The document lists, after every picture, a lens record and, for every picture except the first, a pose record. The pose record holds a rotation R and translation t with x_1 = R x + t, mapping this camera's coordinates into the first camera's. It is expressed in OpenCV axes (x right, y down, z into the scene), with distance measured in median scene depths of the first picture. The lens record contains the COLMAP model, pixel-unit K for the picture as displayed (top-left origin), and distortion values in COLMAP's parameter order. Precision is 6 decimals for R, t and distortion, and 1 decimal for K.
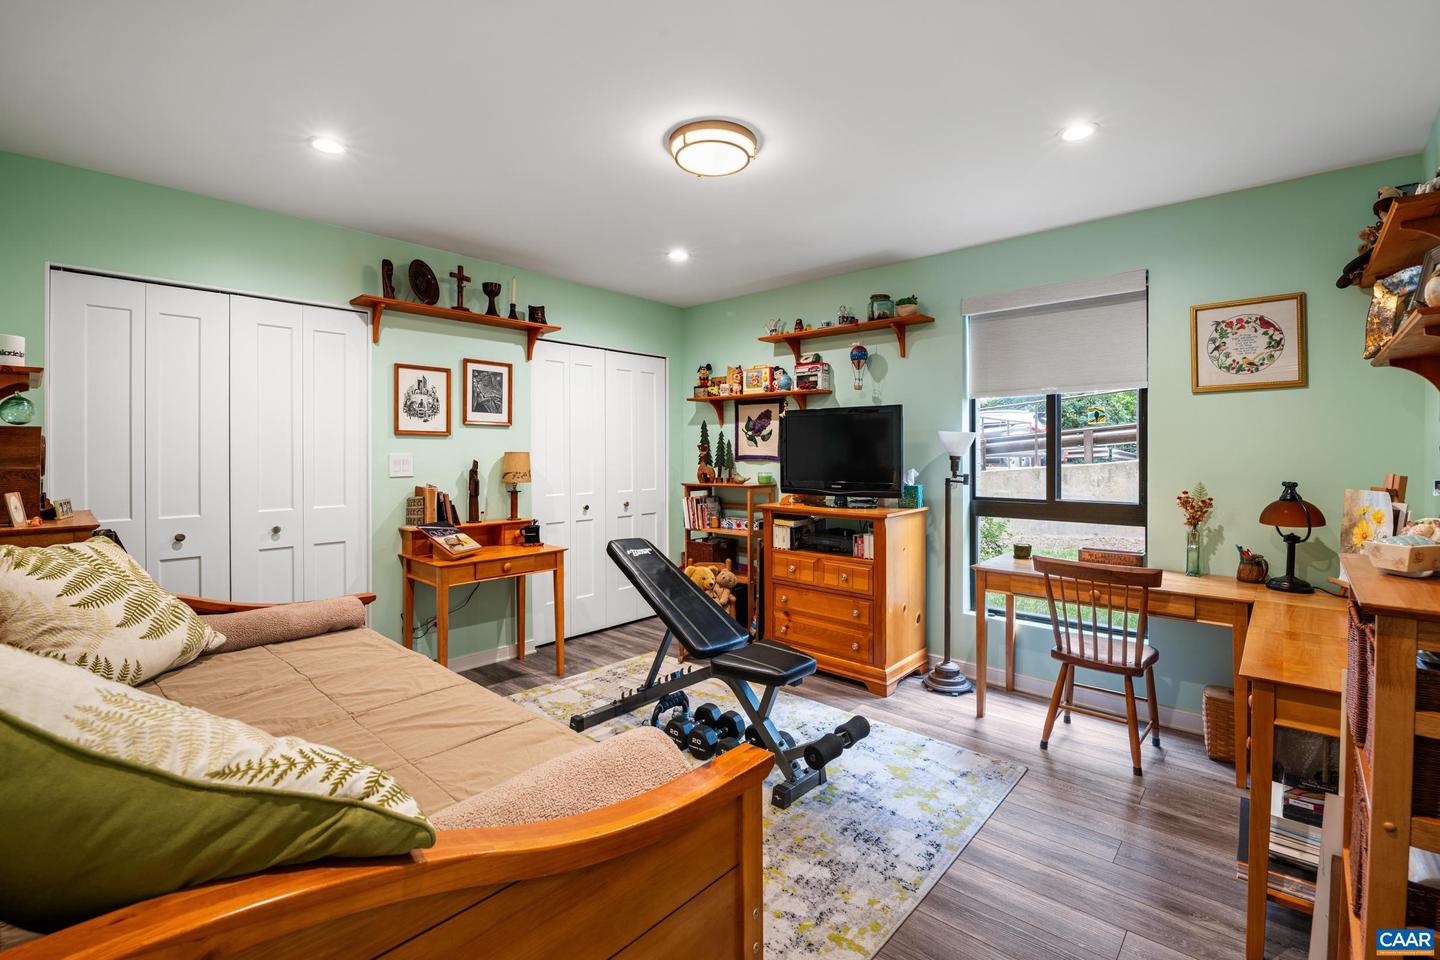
lens RADIAL K [[629.6, 0, 718.2], [0, 629.6, 454.4], [0, 0, 1]] dist [0.000441, -0.000034]
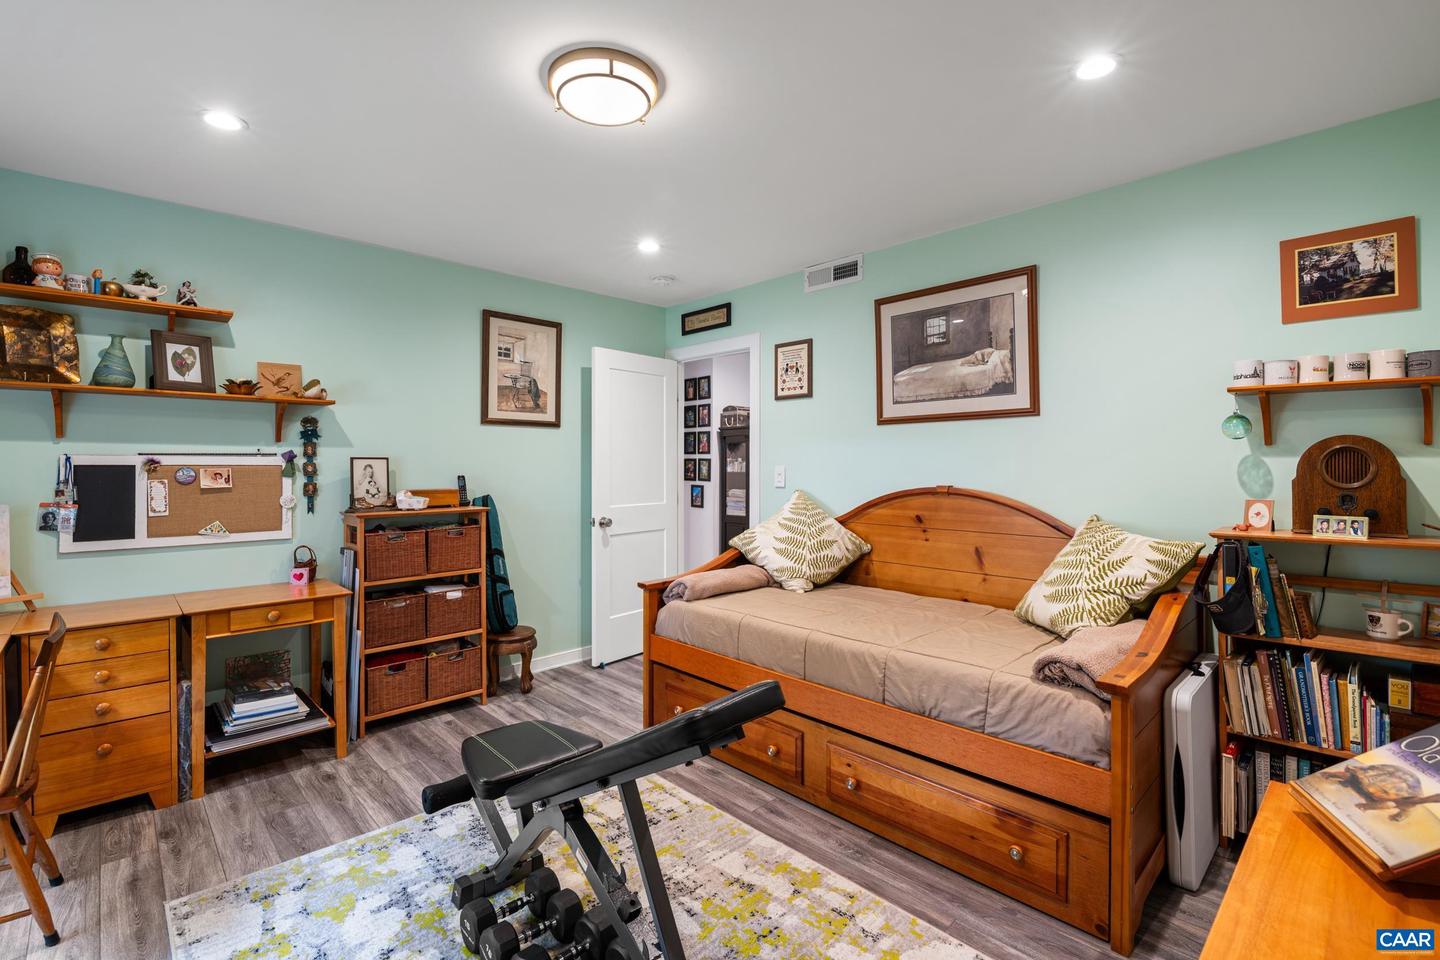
lens RADIAL K [[635.5, 0, 715.8], [0, 635.5, 460.7], [0, 0, 1]] dist [-0.001876, -0.000430]
pose [[-0.997434, 0.009452, 0.070960, -0.129197], [0.009415, 0.999955, -0.000850, -0.000804], [-0.070965, -0.000180, -0.997479, 1.115086]]
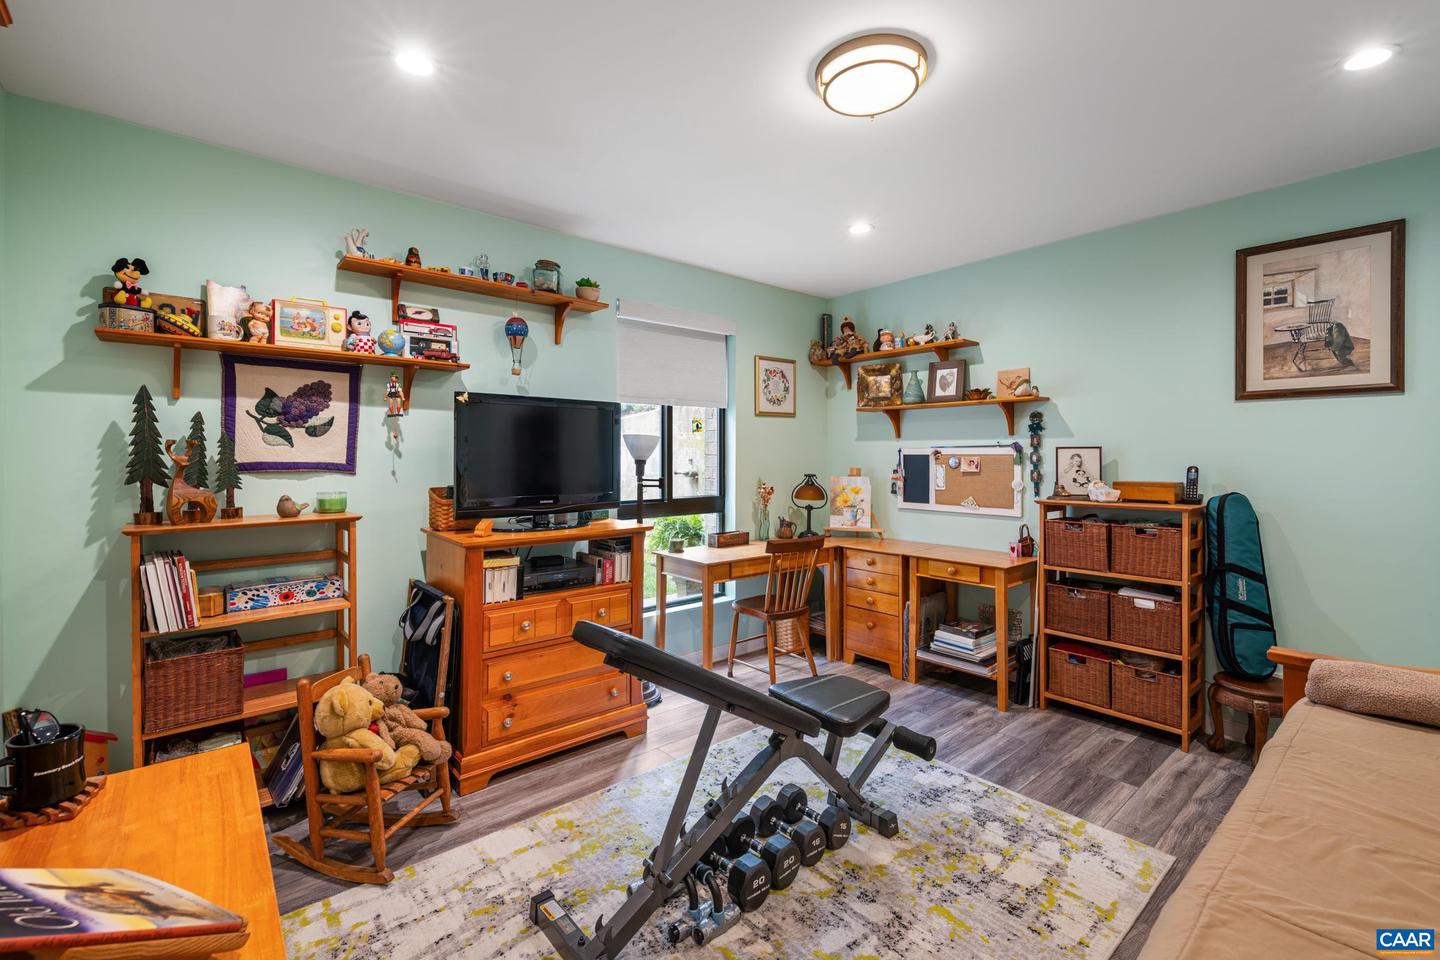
lens RADIAL K [[629.6, 0, 718.2], [0, 629.6, 454.4], [0, 0, 1]] dist [0.000441, -0.000034]
pose [[0.126743, 0.008850, 0.991896, -0.515948], [0.008703, 0.999912, -0.010034, 0.004192], [-0.991897, 0.009904, 0.126655, 0.679652]]
